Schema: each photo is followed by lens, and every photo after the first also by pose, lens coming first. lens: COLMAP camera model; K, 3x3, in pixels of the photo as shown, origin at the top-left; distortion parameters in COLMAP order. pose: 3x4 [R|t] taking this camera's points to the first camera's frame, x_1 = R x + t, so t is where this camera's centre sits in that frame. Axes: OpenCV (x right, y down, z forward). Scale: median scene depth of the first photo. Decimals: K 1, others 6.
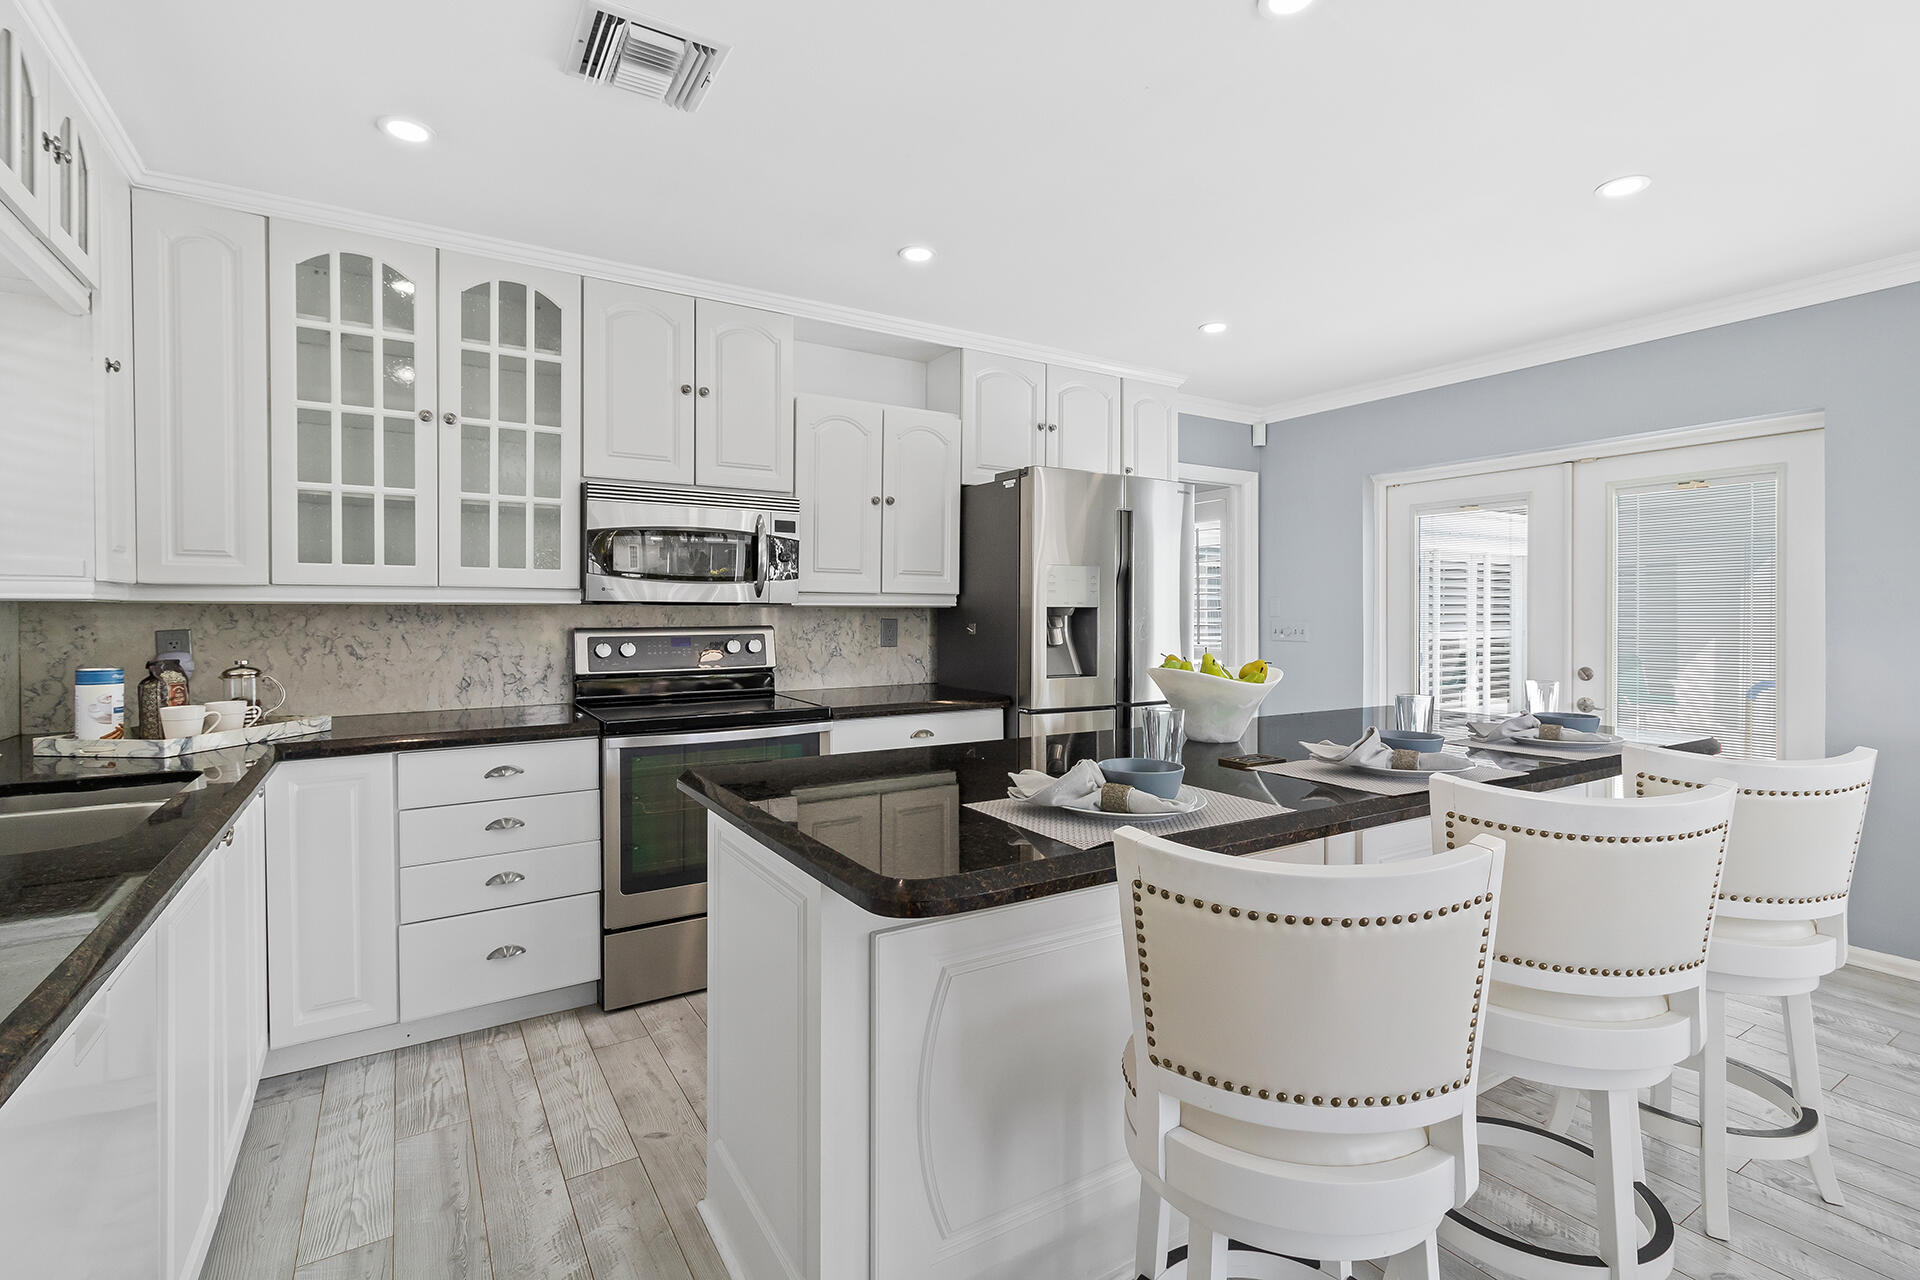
lens RADIAL K [[874.7, 0, 960.7], [0, 874.7, 621.1], [0, 0, 1]] dist [0.002340, -0.000845]
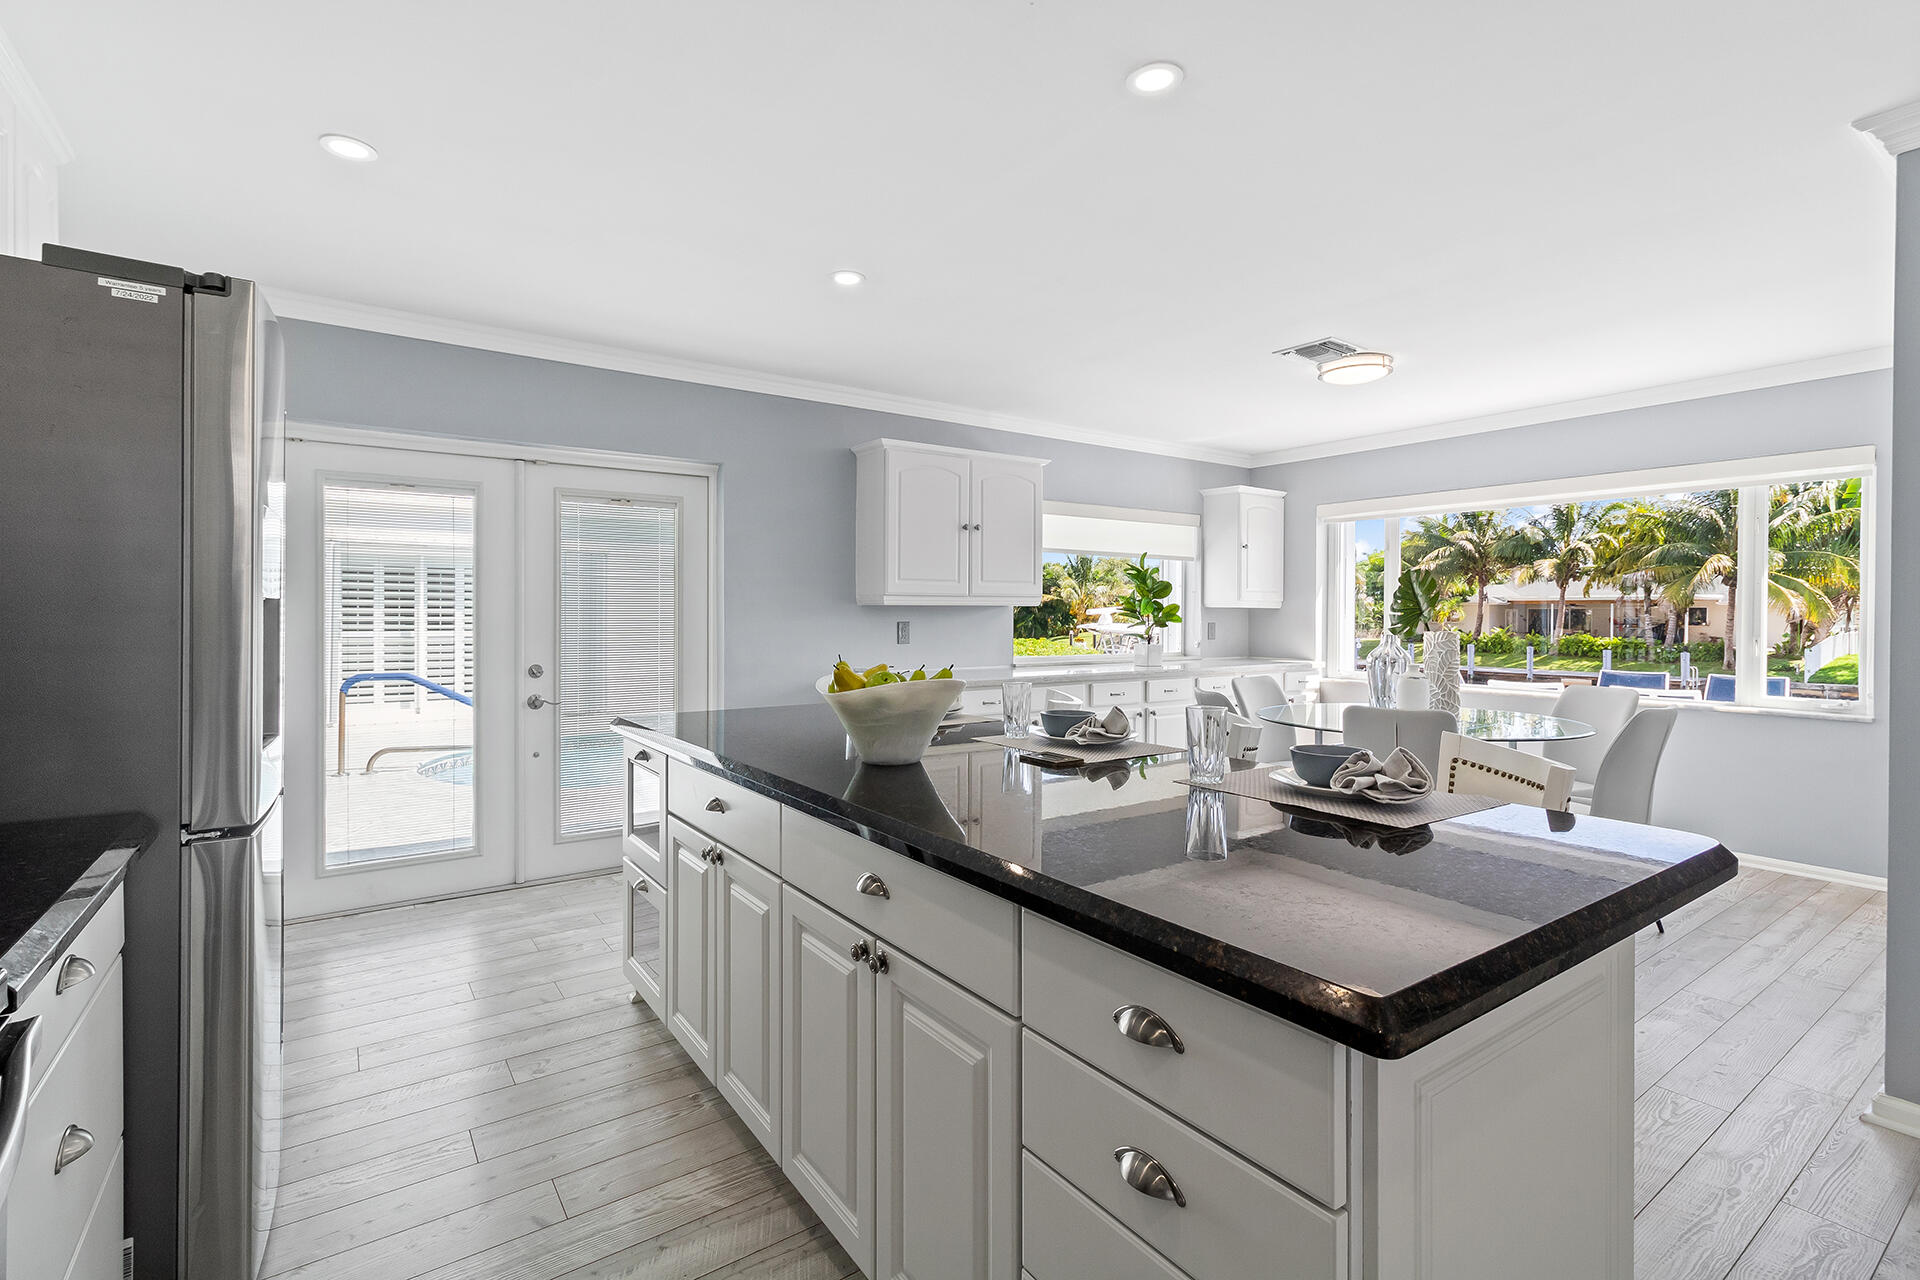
lens RADIAL K [[874.7, 0, 948.7], [0, 874.7, 621.6], [0, 0, 1]] dist [0.002340, -0.000845]
pose [[-0.054932, -0.016386, 0.998356, -0.441749], [0.012821, 0.999771, 0.017115, -0.011511], [-0.998408, 0.013740, -0.054710, 0.790757]]
